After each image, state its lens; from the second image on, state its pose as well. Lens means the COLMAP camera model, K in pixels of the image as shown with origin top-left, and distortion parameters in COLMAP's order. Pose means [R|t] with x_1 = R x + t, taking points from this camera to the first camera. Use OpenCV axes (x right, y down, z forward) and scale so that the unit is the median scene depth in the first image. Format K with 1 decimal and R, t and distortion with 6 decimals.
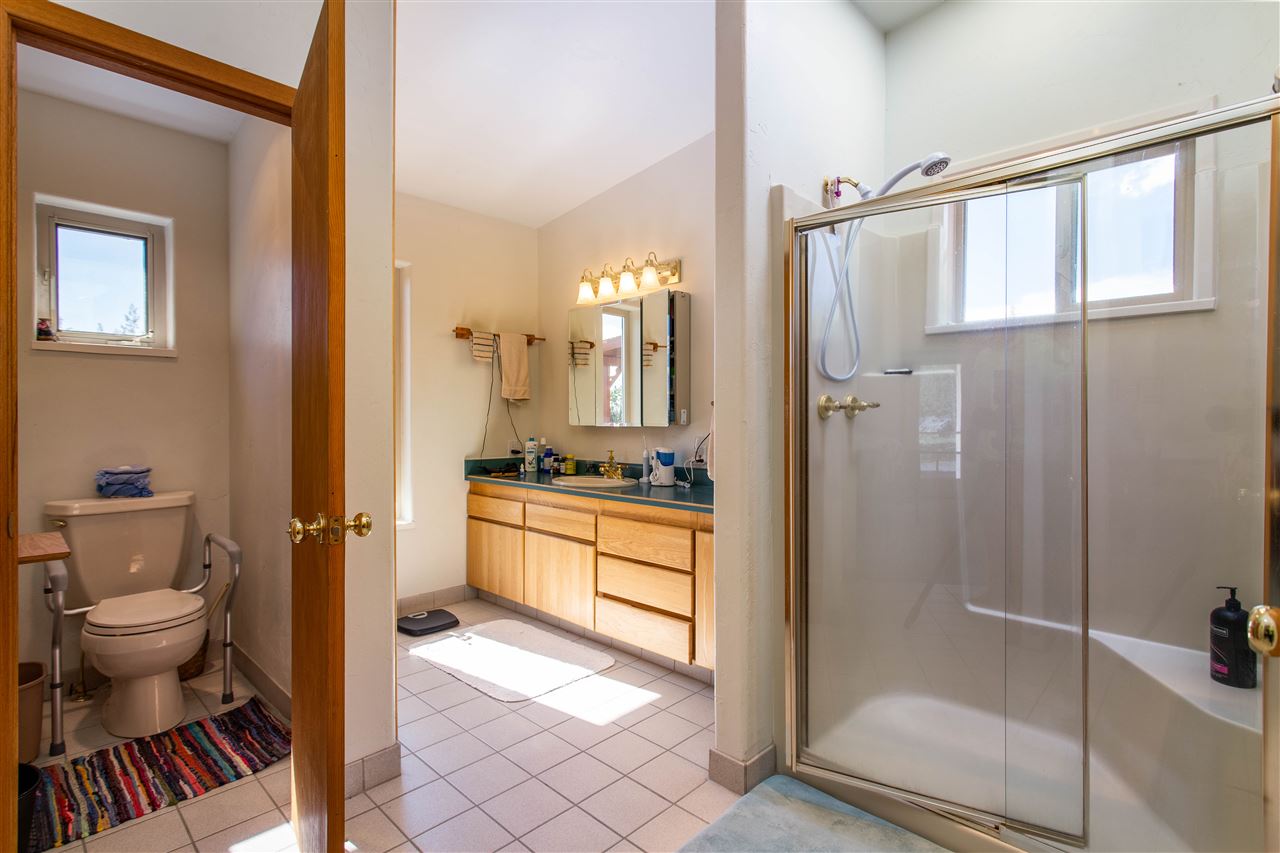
lens RADIAL K [[611.0, 0, 640.1], [0, 611.0, 425.3], [0, 0, 1]] dist [-0.001070, 0.002063]
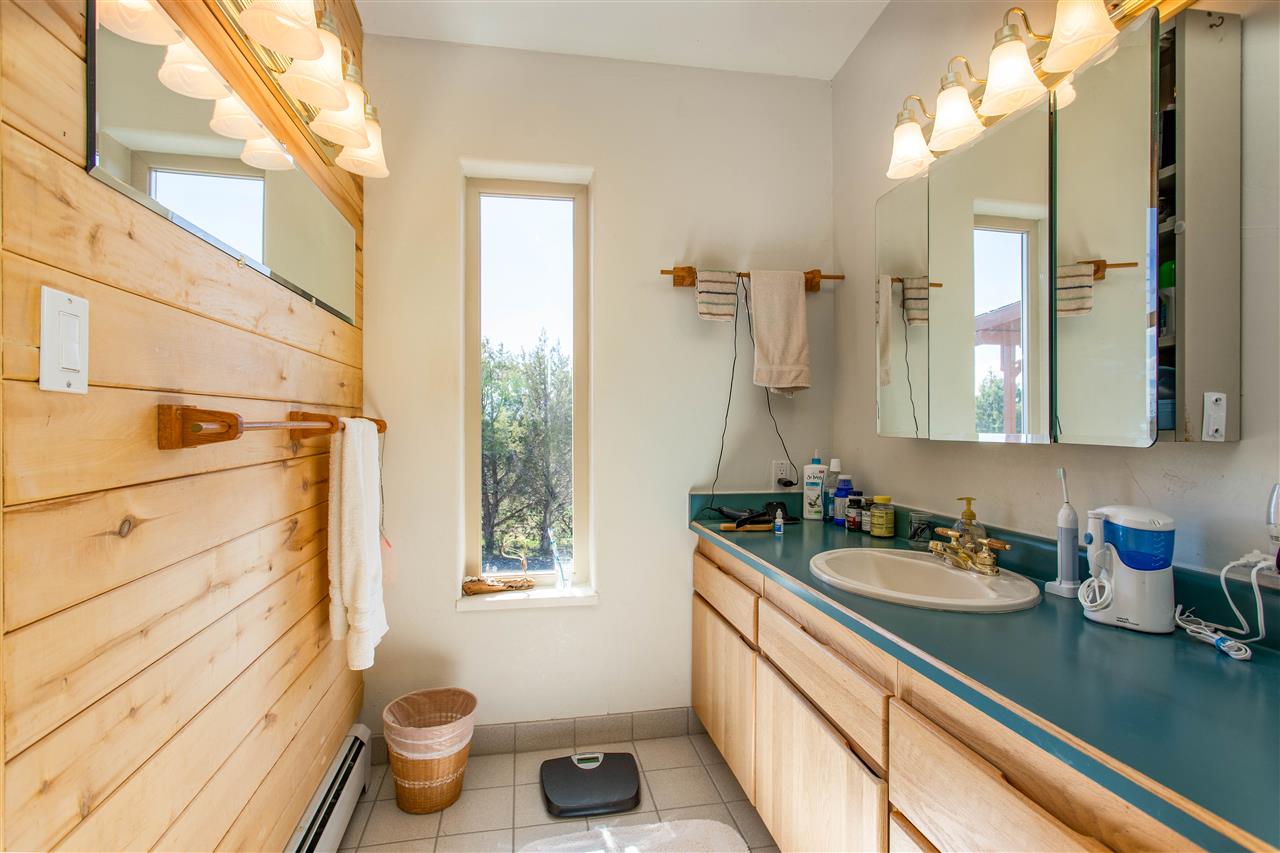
lens RADIAL K [[611.0, 0, 631.1], [0, 611.0, 428.7], [0, 0, 1]] dist [-0.001070, 0.002063]
pose [[0.809189, 0.002710, -0.587542, 0.011842], [-0.003835, 0.999992, -0.000669, -0.005306], [0.587536, 0.002795, 0.809193, 0.494396]]
